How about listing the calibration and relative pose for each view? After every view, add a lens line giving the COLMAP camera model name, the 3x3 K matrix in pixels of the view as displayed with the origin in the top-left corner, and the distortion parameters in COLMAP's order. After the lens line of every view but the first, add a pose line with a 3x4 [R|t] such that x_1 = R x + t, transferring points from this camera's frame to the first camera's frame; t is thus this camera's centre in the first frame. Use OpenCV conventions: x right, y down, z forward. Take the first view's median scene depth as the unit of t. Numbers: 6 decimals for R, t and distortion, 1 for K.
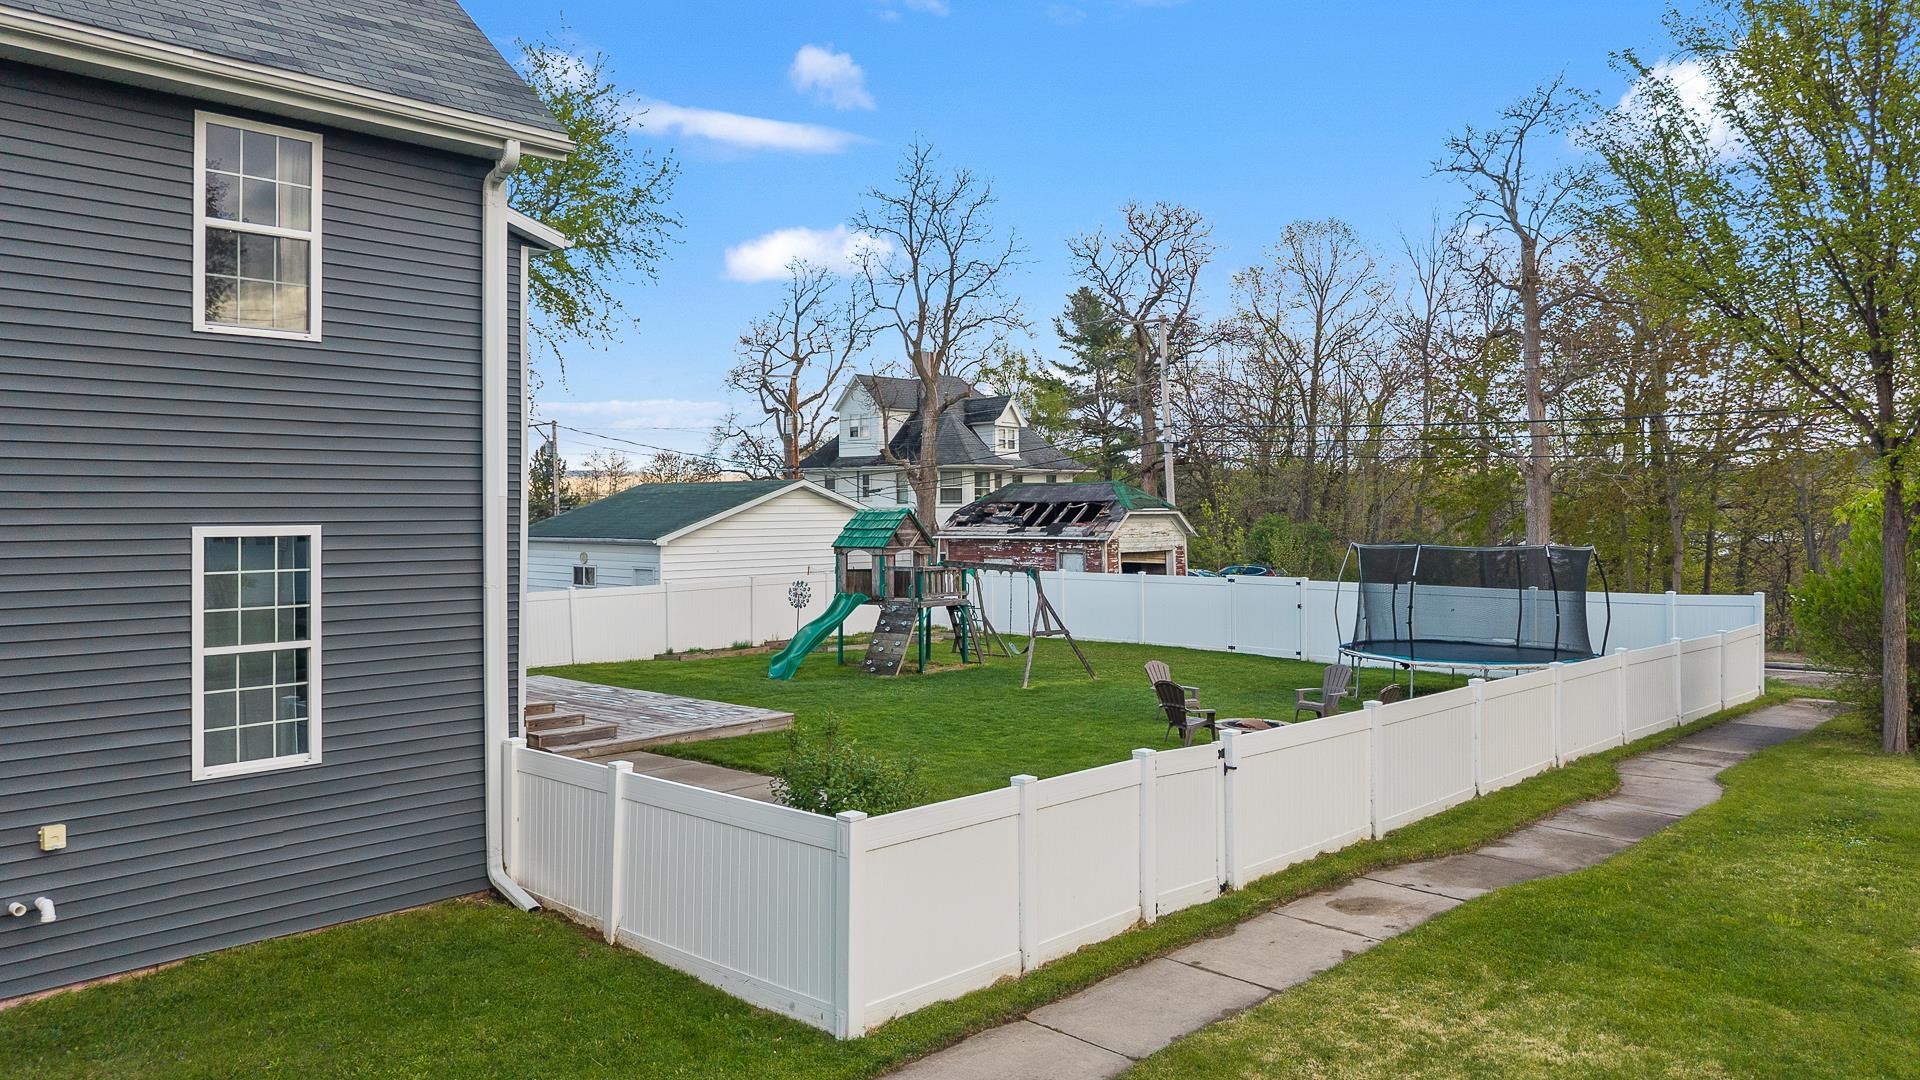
lens RADIAL K [[1336.0, 0, 960.0], [0, 1336.0, 540.0], [0, 0, 1]] dist [0.050593, -0.072433]
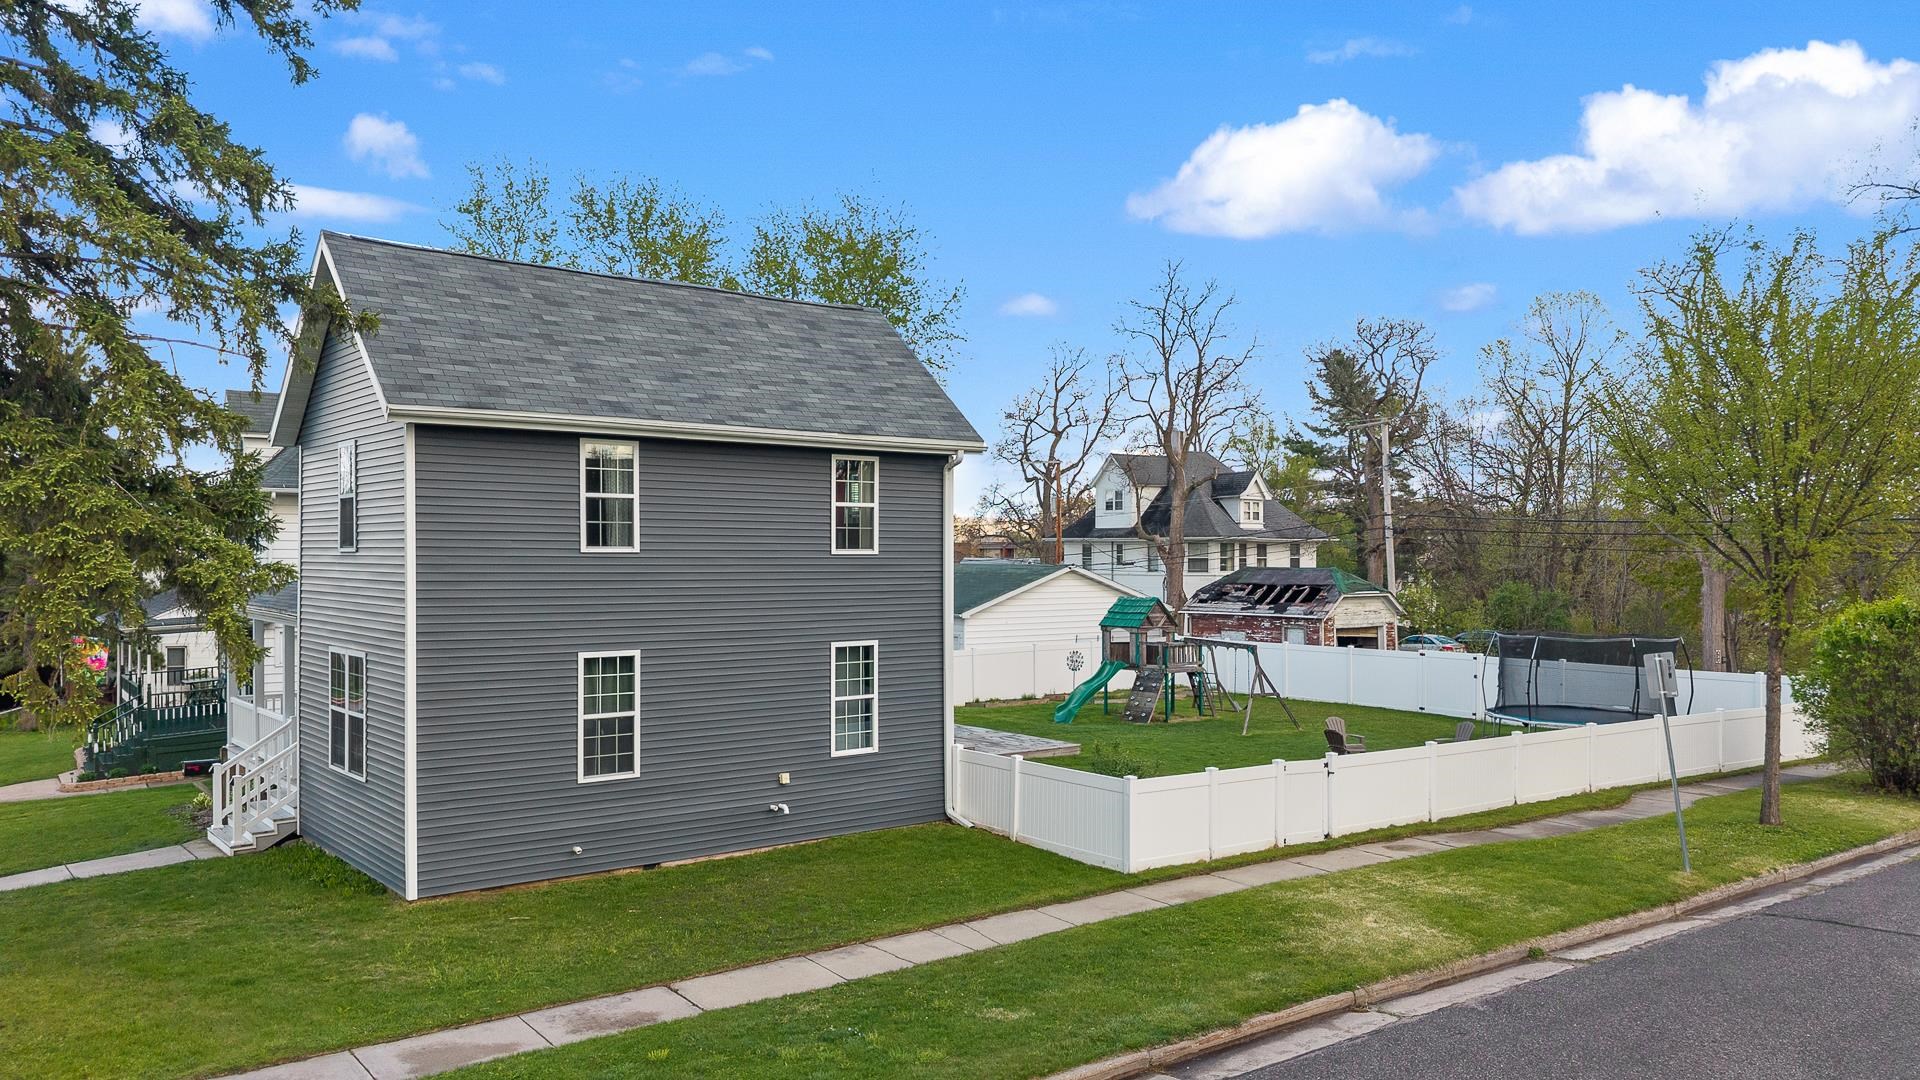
lens RADIAL K [[1375.0, 0, 958.2], [0, 1375.0, 582.4], [0, 0, 1]] dist [0.179070, -0.558520]
pose [[0.983224, 0.005506, -0.182321, 0.012299], [-0.006216, 0.999975, -0.003324, -0.025067], [0.182298, 0.004402, 0.983233, -0.291773]]
